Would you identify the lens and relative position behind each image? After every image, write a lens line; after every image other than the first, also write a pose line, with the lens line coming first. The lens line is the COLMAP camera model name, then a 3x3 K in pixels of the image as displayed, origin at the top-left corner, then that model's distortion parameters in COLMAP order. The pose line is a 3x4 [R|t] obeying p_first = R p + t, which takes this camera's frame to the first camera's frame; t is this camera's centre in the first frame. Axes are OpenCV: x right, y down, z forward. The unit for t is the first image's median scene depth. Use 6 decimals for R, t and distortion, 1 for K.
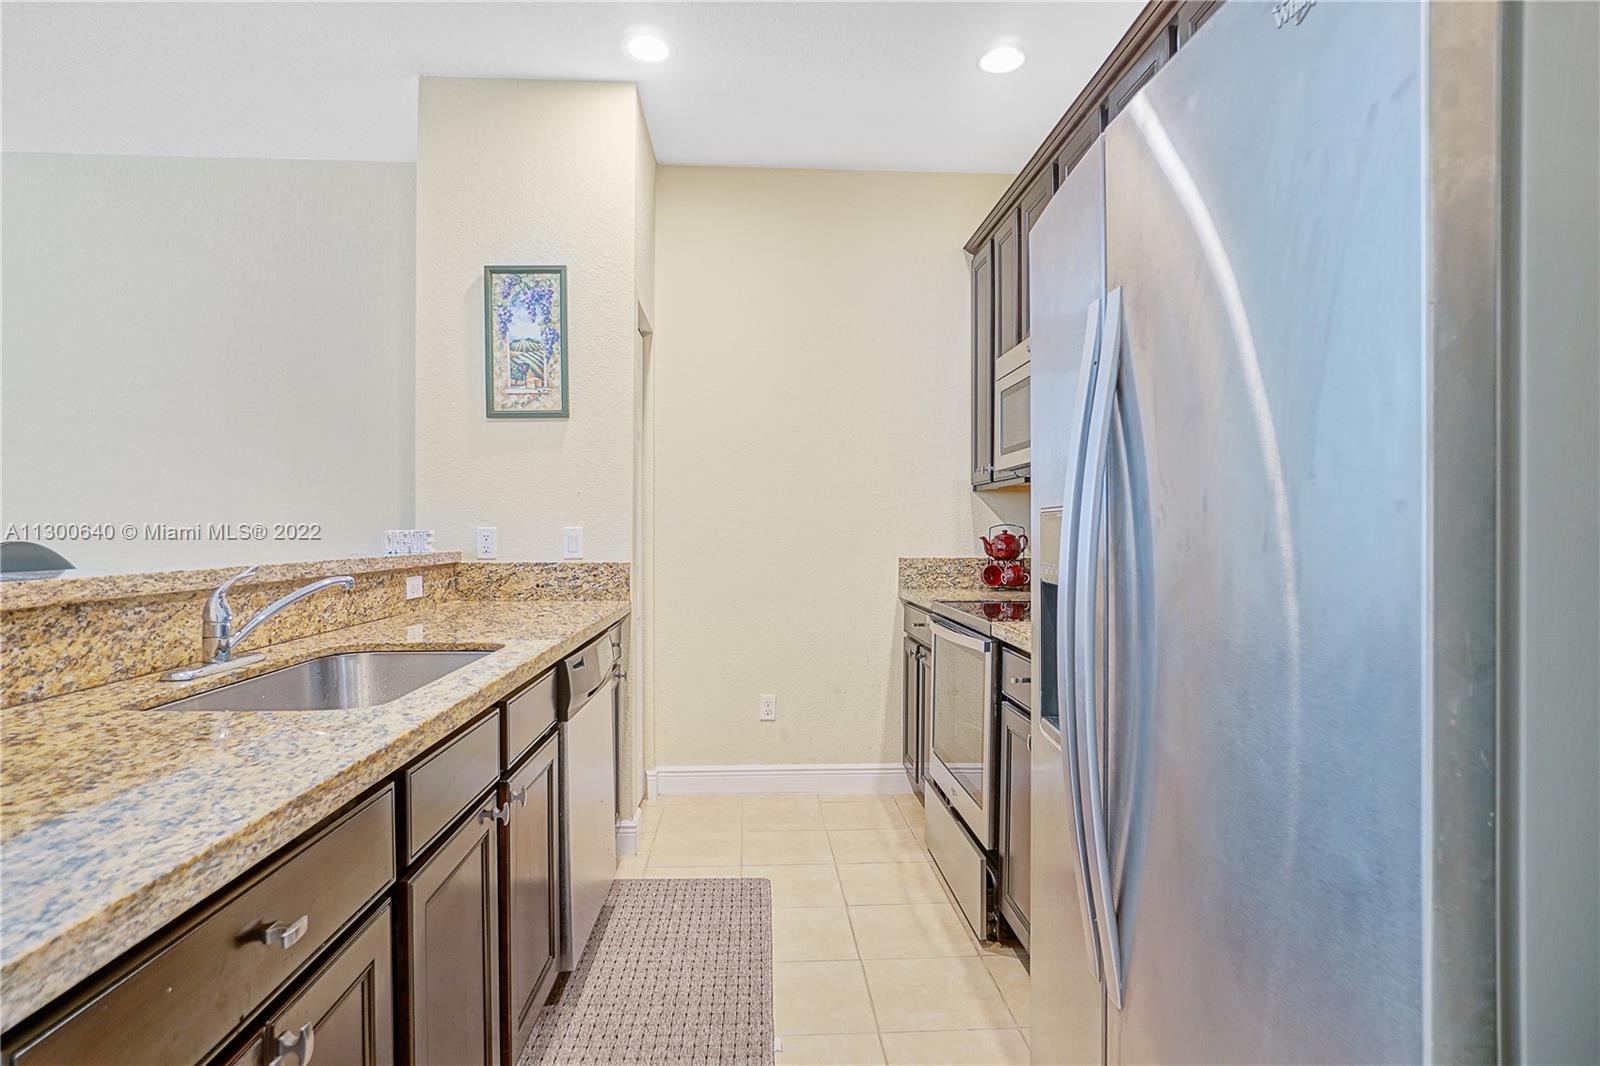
lens RADIAL K [[863.2, 0, 798.1], [0, 863.2, 517.3], [0, 0, 1]] dist [0.005876, 0.001413]
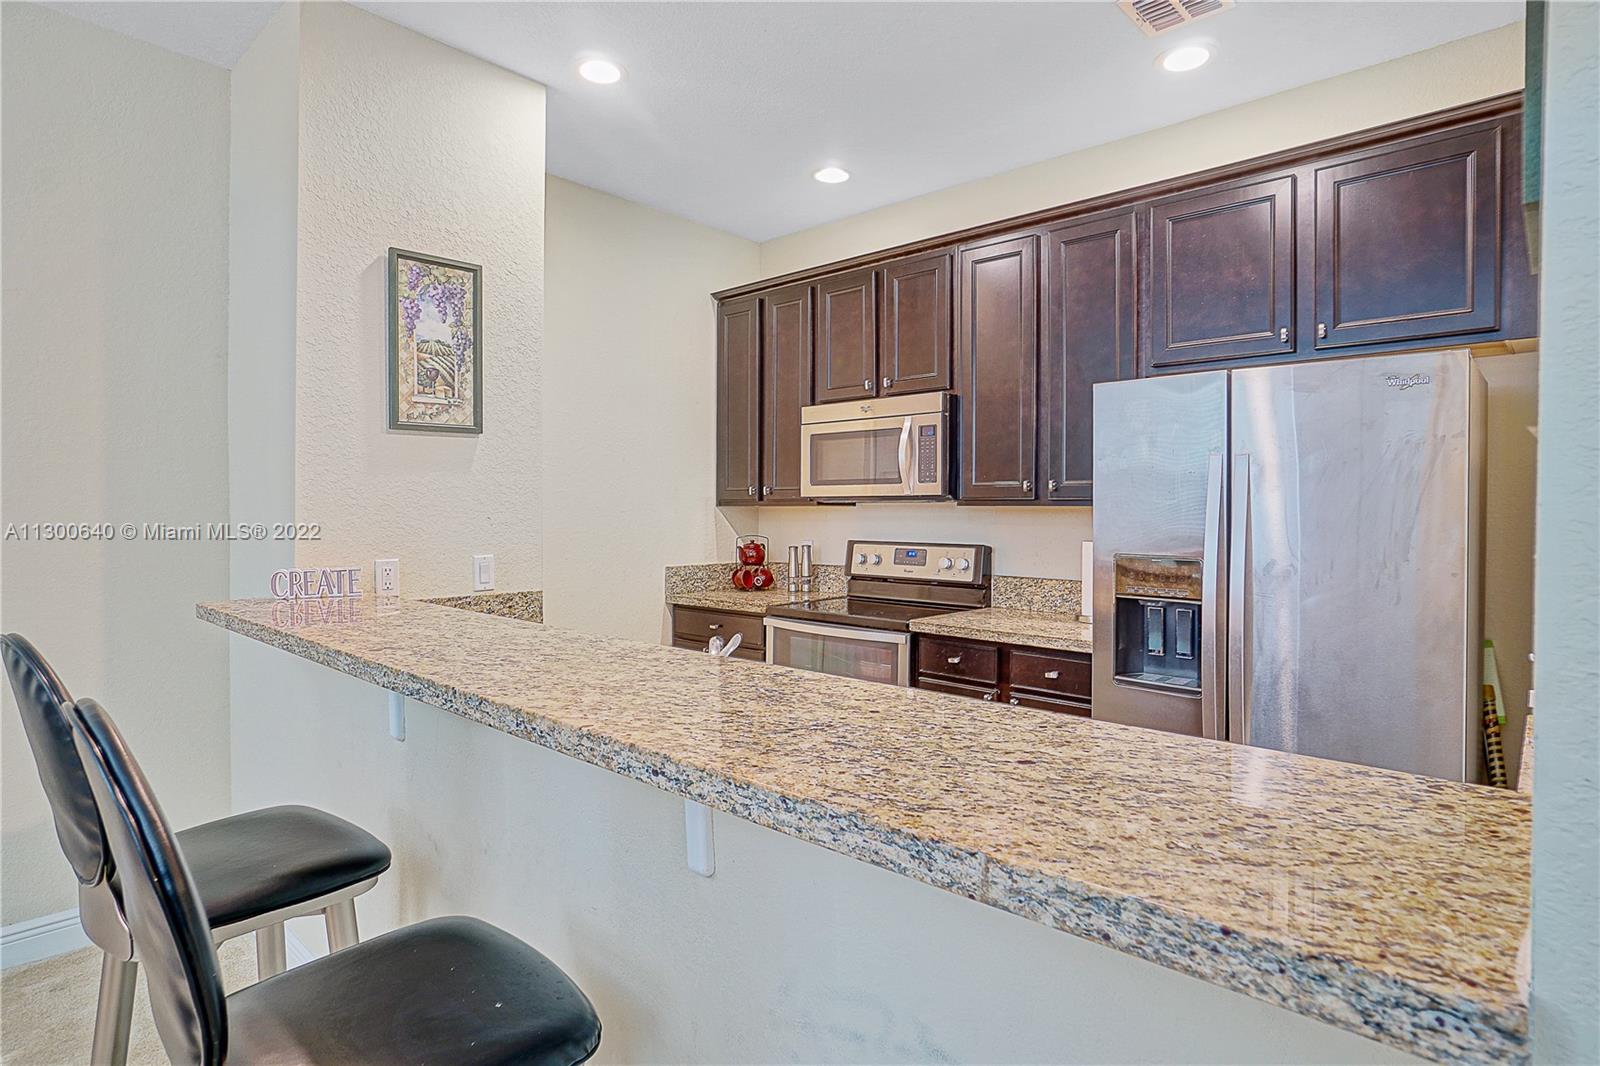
lens RADIAL K [[863.2, 0, 835.6], [0, 863.2, 495.9], [0, 0, 1]] dist [0.005876, 0.001413]
pose [[0.690835, 0.013006, 0.722896, -0.662325], [-0.015903, 0.999870, -0.002793, -0.054505], [-0.722838, -0.009567, 0.690952, 0.107656]]
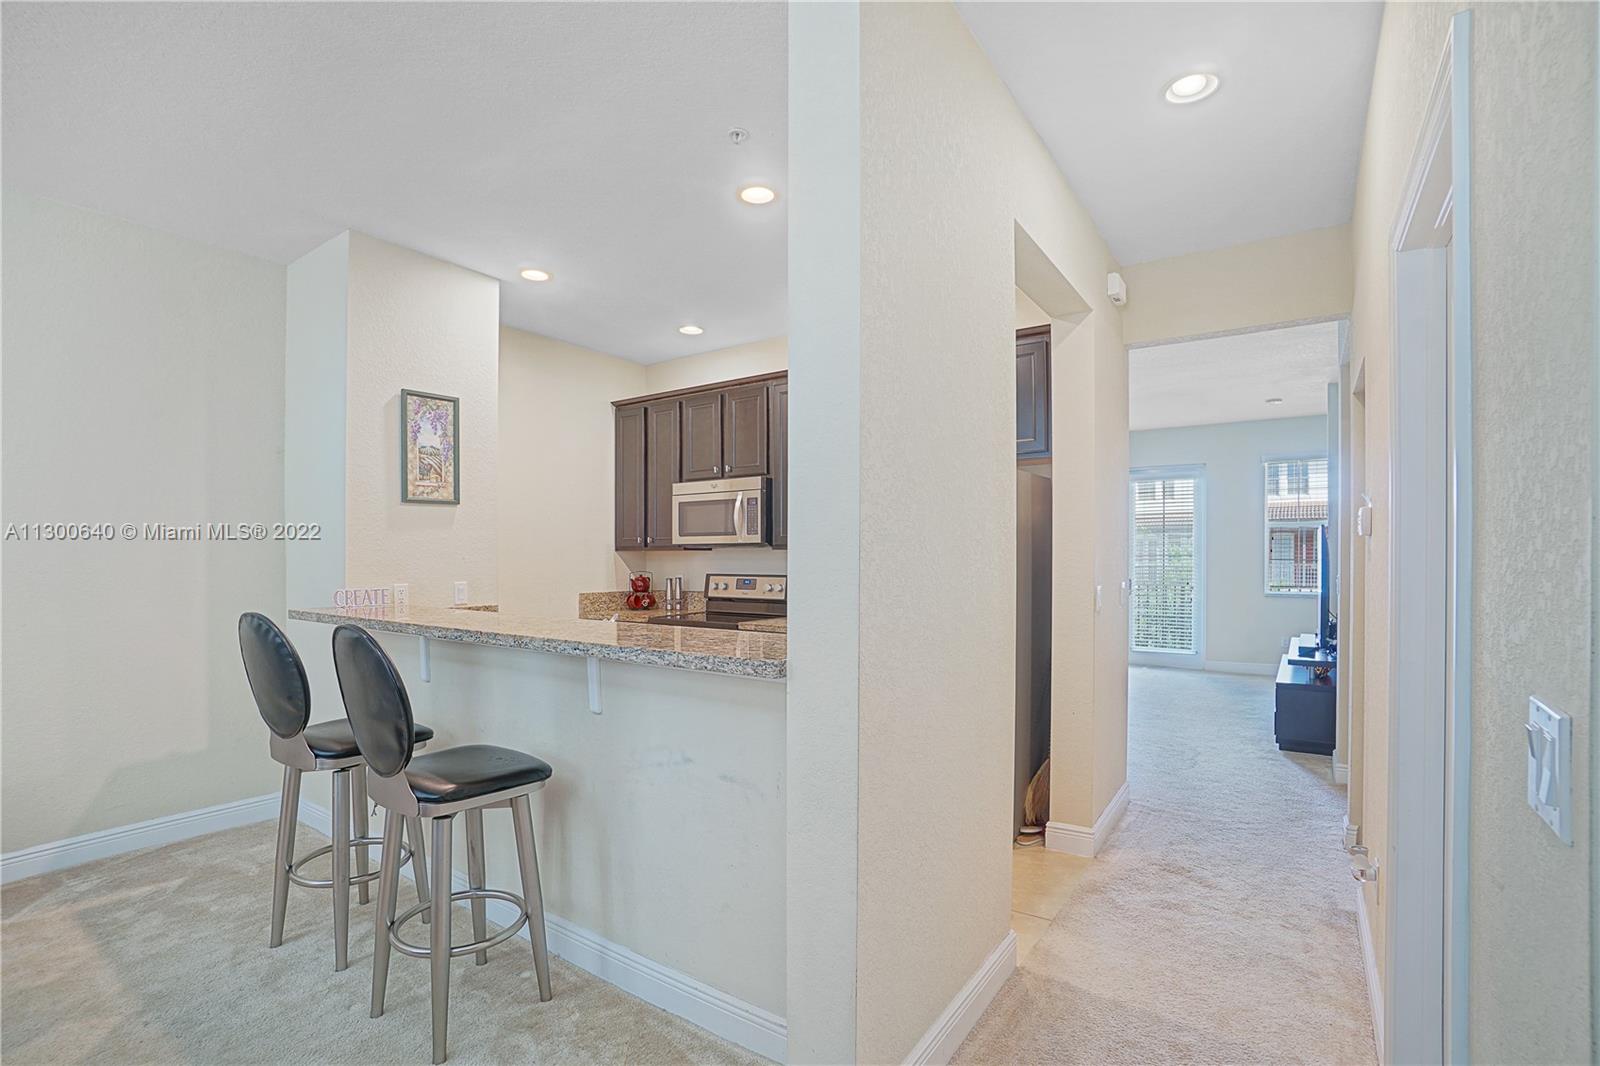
lens RADIAL K [[741.1, 0, 792.0], [0, 741.1, 546.4], [0, 0, 1]] dist [0.000929, -0.000668]
pose [[0.626658, 0.007607, 0.779257, -0.870038], [-0.012441, 0.999923, 0.000244, -0.054739], [-0.779195, -0.009848, 0.626704, -0.187474]]
